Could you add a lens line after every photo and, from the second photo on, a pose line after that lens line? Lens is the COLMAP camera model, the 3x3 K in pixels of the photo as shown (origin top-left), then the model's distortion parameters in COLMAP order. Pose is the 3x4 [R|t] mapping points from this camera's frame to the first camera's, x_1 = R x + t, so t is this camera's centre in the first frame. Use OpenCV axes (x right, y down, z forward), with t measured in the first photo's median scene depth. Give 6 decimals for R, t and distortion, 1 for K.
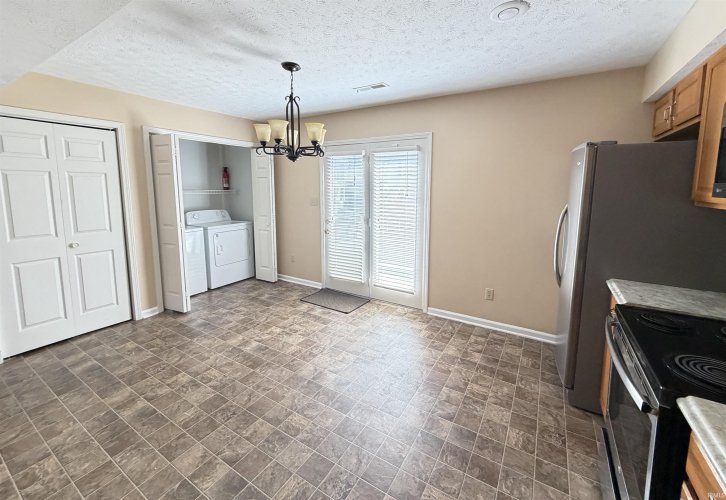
lens RADIAL K [[297.5, 0, 373.9], [0, 297.5, 235.4], [0, 0, 1]] dist [0.005902, 0.000257]
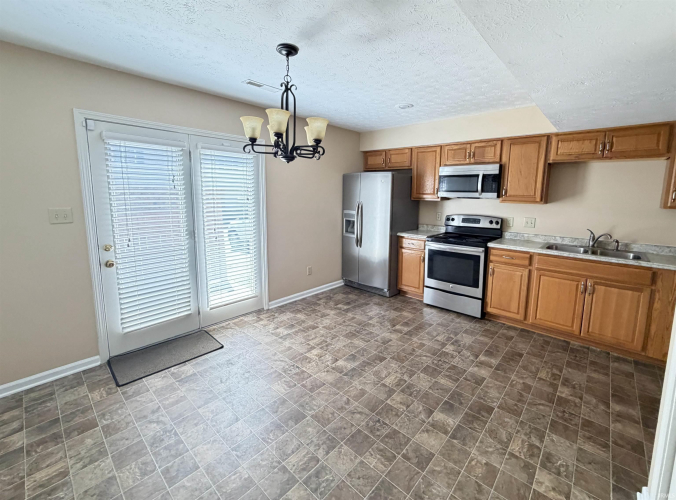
lens RADIAL K [[286.4, 0, 366.6], [0, 286.4, 229.0], [0, 0, 1]] dist [0.003427, -0.000614]
pose [[0.154746, -0.123298, 0.980230, -1.188467], [0.144396, 0.984350, 0.101021, -0.116864], [-0.977345, 0.125909, 0.170129, 0.713270]]
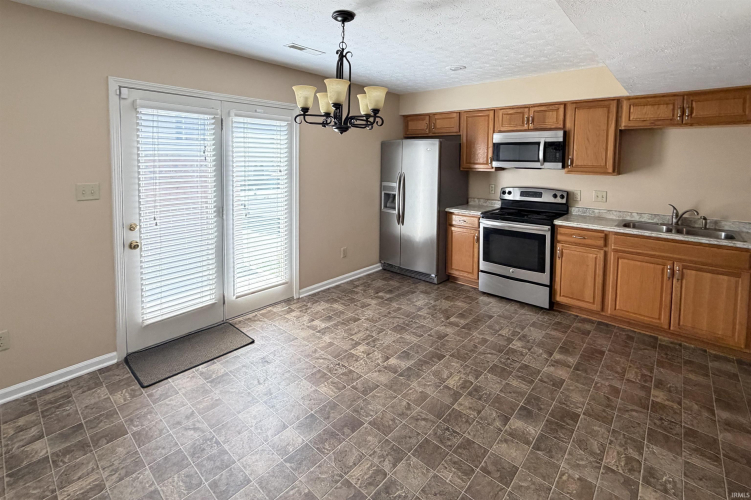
lens RADIAL K [[340.6, 0, 389.1], [0, 340.6, 176.1], [0, 0, 1]] dist [0.003658, -0.000819]
pose [[0.163092, -0.048306, 0.985428, -1.273349], [0.147621, 0.988752, 0.024037, -0.148375], [-0.975505, 0.141549, 0.168389, 0.802342]]
